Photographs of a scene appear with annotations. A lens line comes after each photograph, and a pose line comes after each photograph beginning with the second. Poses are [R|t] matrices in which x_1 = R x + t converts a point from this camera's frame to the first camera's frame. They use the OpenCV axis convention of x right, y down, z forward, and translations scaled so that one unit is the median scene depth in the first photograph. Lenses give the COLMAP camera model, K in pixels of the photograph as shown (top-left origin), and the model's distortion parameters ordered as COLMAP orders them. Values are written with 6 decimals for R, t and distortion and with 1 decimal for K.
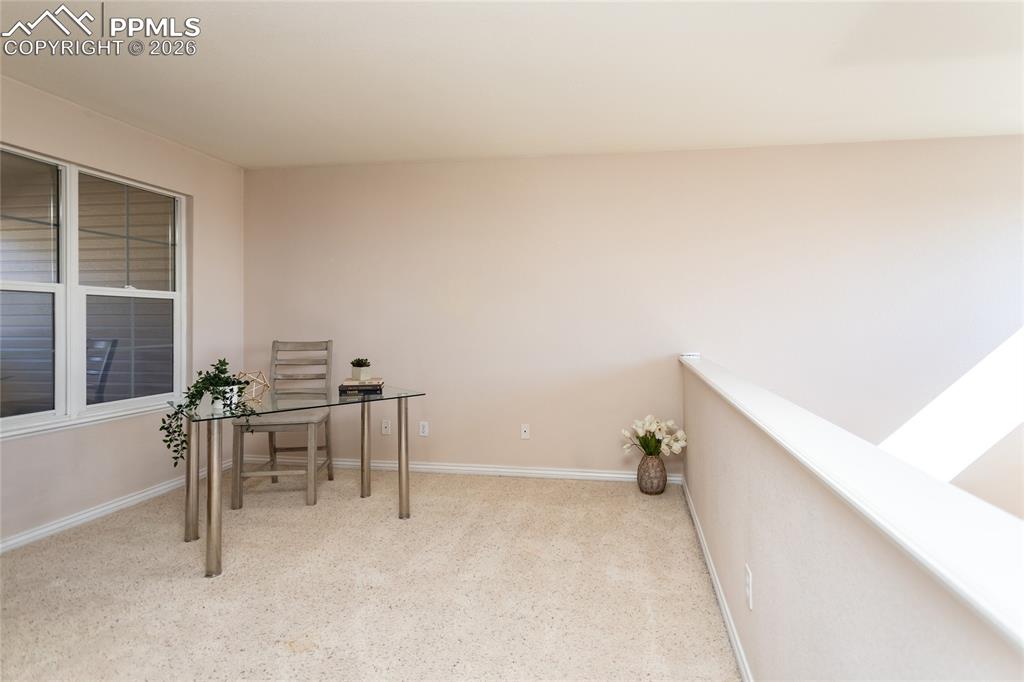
lens RADIAL K [[539.8, 0, 512.9], [0, 539.8, 312.0], [0, 0, 1]] dist [0.003780, 0.000589]
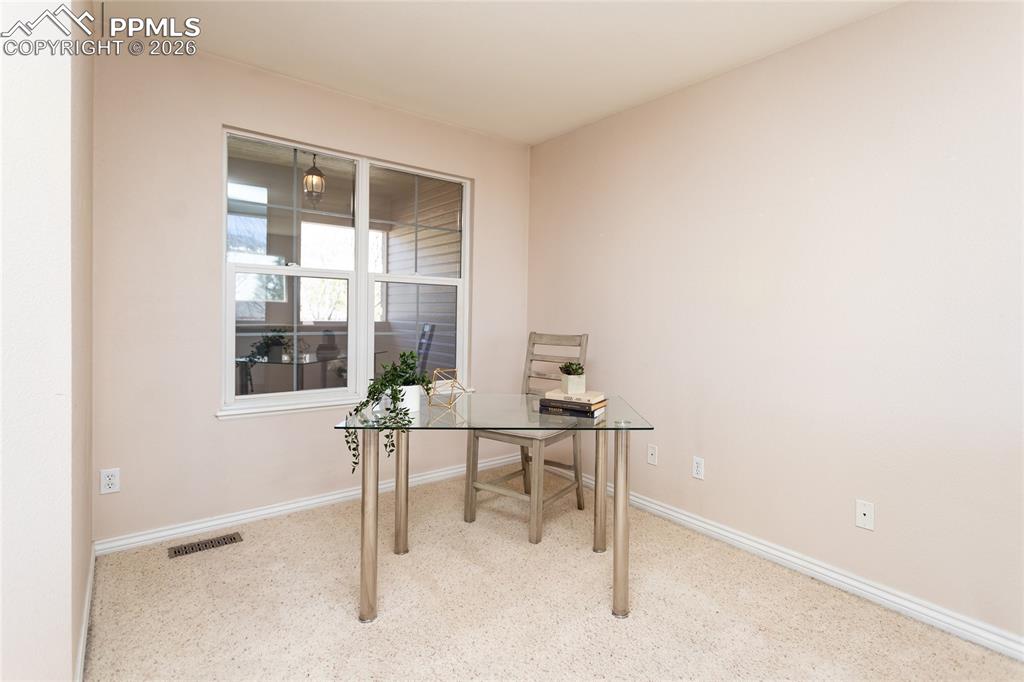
lens RADIAL K [[539.8, 0, 512.9], [0, 539.8, 312.0], [0, 0, 1]] dist [0.003780, 0.000589]
pose [[0.794400, 0.019072, -0.607095, 0.069754], [-0.010981, 0.999795, 0.017040, 0.008285], [0.607296, -0.006870, 0.794446, 0.345247]]
